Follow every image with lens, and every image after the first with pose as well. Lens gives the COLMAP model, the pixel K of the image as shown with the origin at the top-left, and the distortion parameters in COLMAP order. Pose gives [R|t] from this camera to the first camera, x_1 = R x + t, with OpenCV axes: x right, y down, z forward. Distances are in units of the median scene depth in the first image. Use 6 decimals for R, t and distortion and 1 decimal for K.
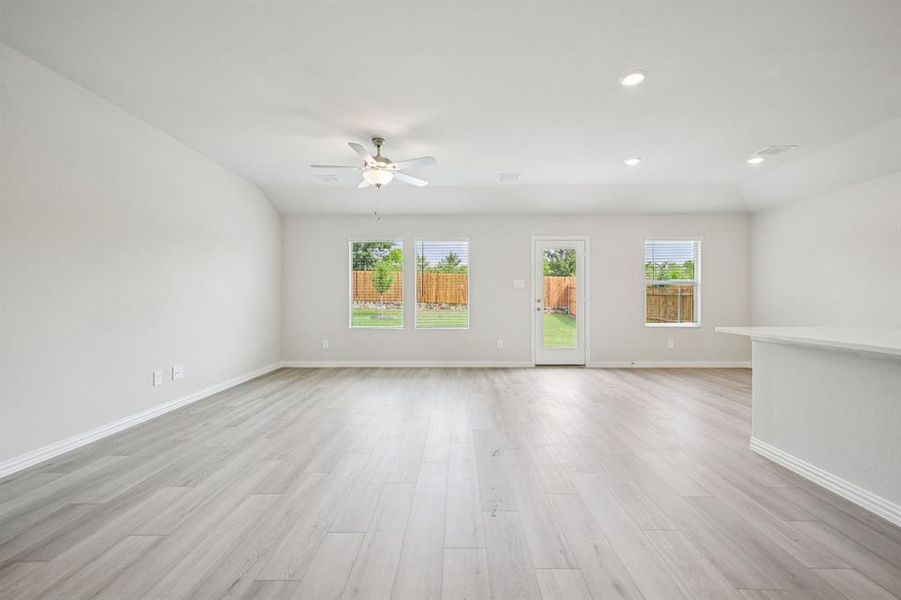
lens RADIAL K [[369.9, 0, 457.8], [0, 369.9, 299.7], [0, 0, 1]] dist [0.002988, 0.000298]
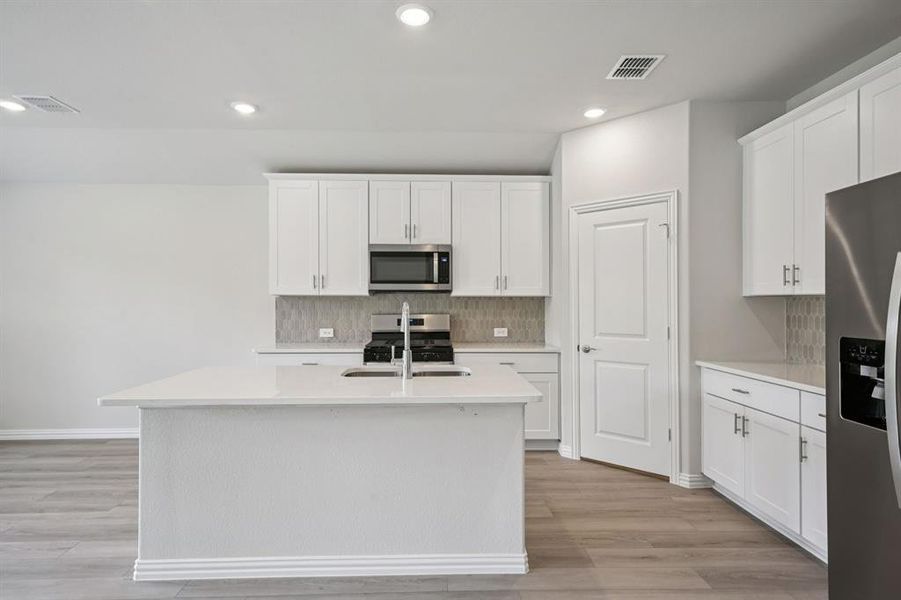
lens RADIAL K [[493.9, 0, 442.7], [0, 493.9, 306.0], [0, 0, 1]] dist [0.013419, 0.001093]
pose [[-0.033609, -0.004173, 0.999426, -0.039073], [0.004259, 0.999982, 0.004318, -0.033611], [-0.999426, 0.004401, -0.033591, 0.244500]]
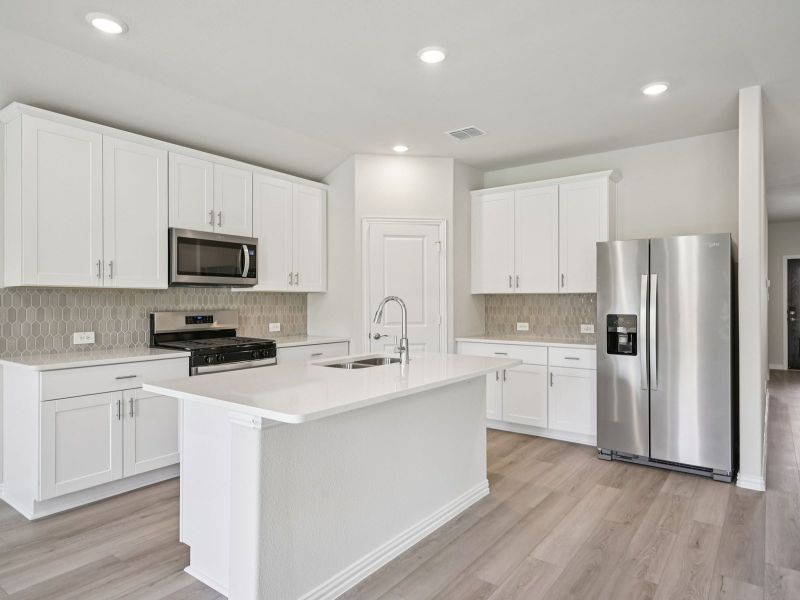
lens RADIAL K [[493.9, 0, 404.3], [0, 493.9, 300.1], [0, 0, 1]] dist [0.015137, -0.000451]
pose [[-0.807176, 0.002204, 0.590307, 0.114956], [0.004430, 0.999987, 0.002324, -0.032764], [-0.590295, 0.004491, -0.807175, 0.688647]]
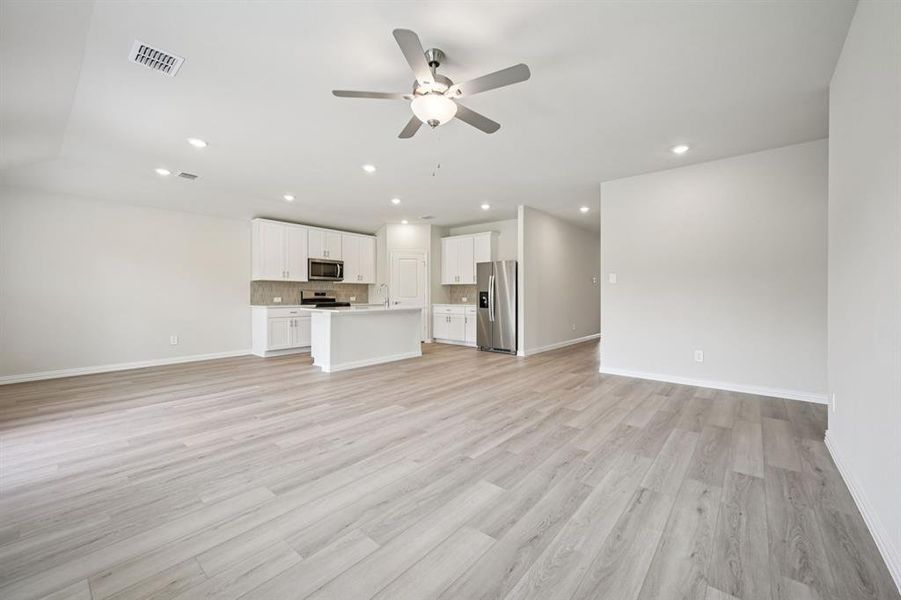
lens RADIAL K [[356.3, 0, 451.9], [0, 356.3, 294.9], [0, 0, 1]] dist [0.006251, 0.000190]
pose [[-0.767031, -0.000075, 0.641610, -0.430101], [0.003234, 0.999987, 0.003983, -0.003902], [-0.641601, 0.005130, -0.767021, 0.976336]]
